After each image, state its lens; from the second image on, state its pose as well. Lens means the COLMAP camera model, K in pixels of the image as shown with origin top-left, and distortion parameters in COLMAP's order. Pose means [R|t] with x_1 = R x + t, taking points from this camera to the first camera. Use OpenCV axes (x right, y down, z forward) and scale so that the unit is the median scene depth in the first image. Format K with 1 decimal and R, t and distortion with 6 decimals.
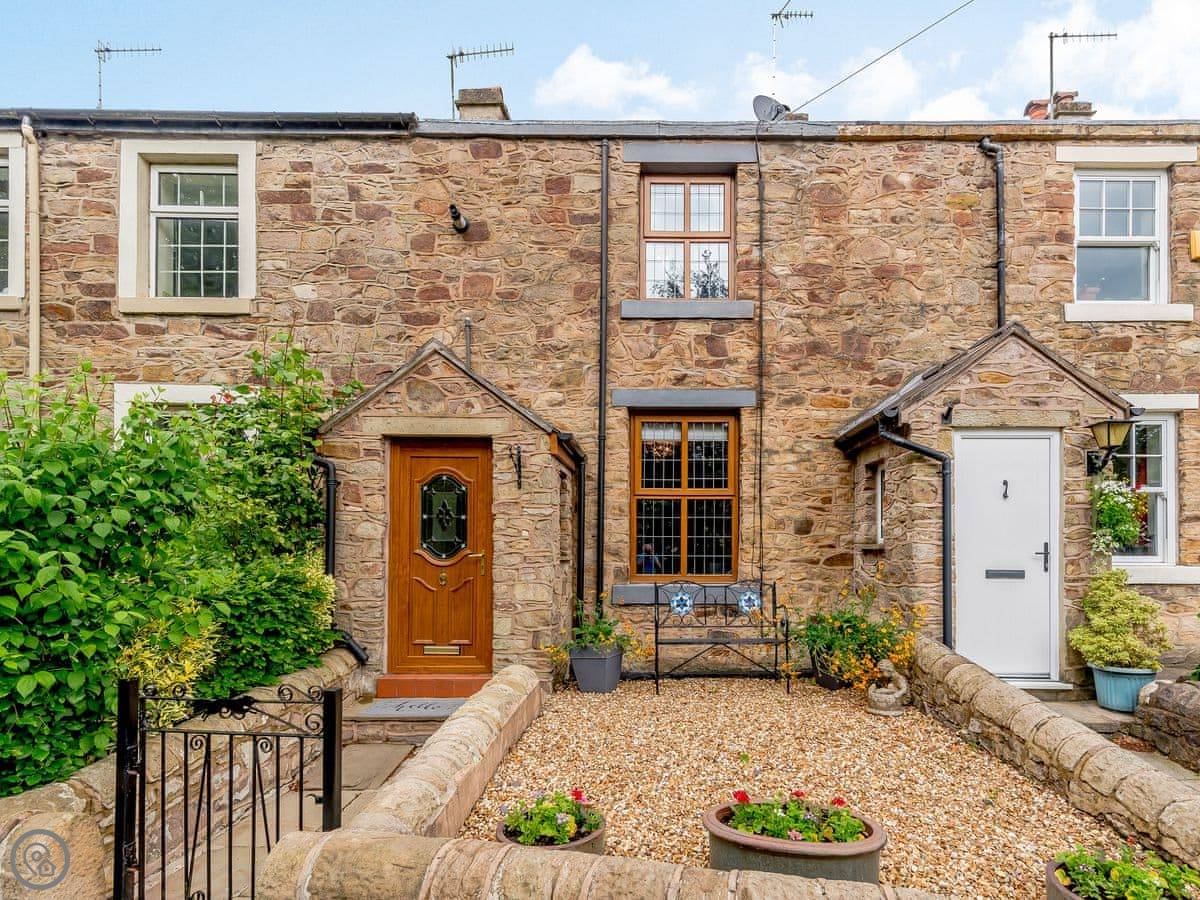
lens RADIAL K [[605.3, 0, 638.6], [0, 605.3, 465.0], [0, 0, 1]] dist [0.005885, -0.000008]
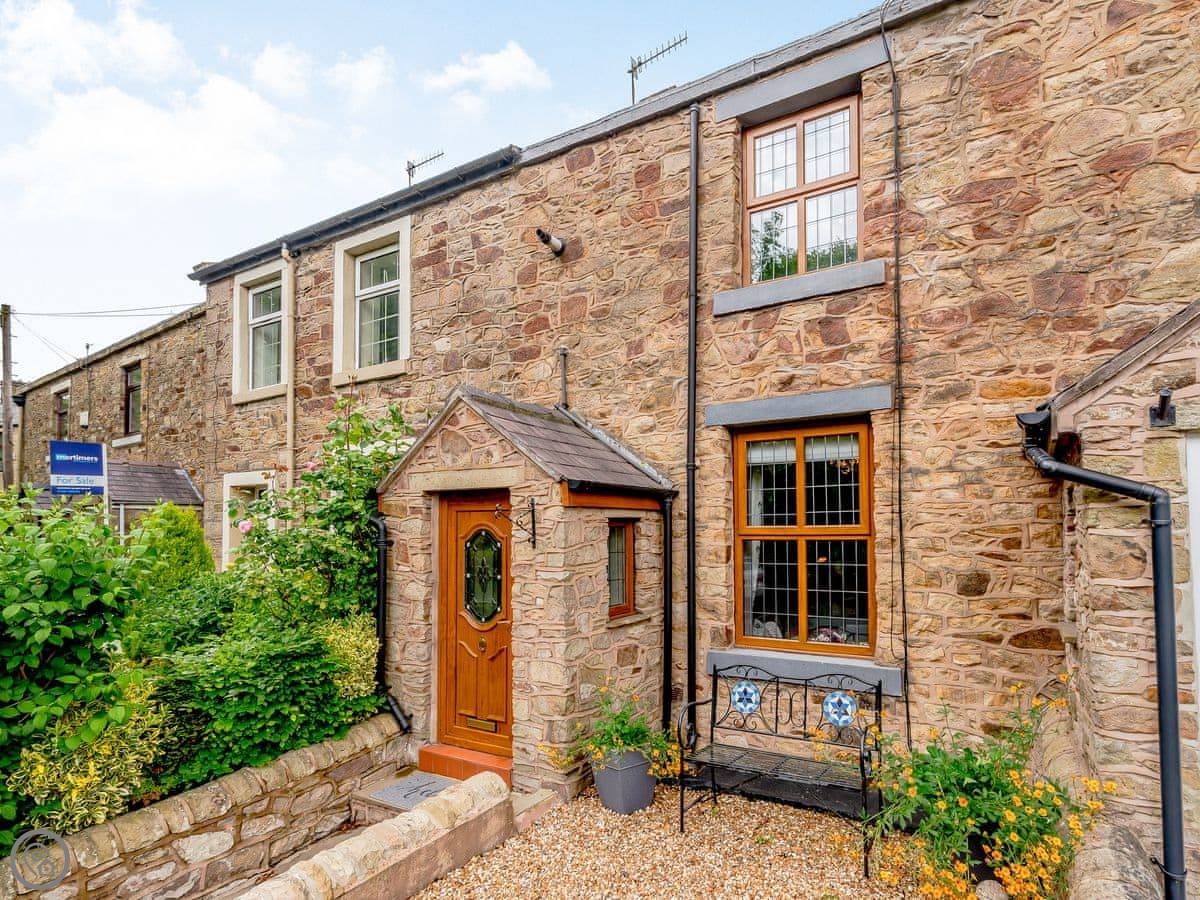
lens RADIAL K [[605.3, 0, 638.6], [0, 605.3, 465.0], [0, 0, 1]] dist [0.005885, -0.000008]
pose [[0.879731, -0.067057, -0.470719, 0.254359], [0.072183, 0.997366, -0.007178, -0.045571], [0.469960, -0.027663, 0.882254, 0.233173]]
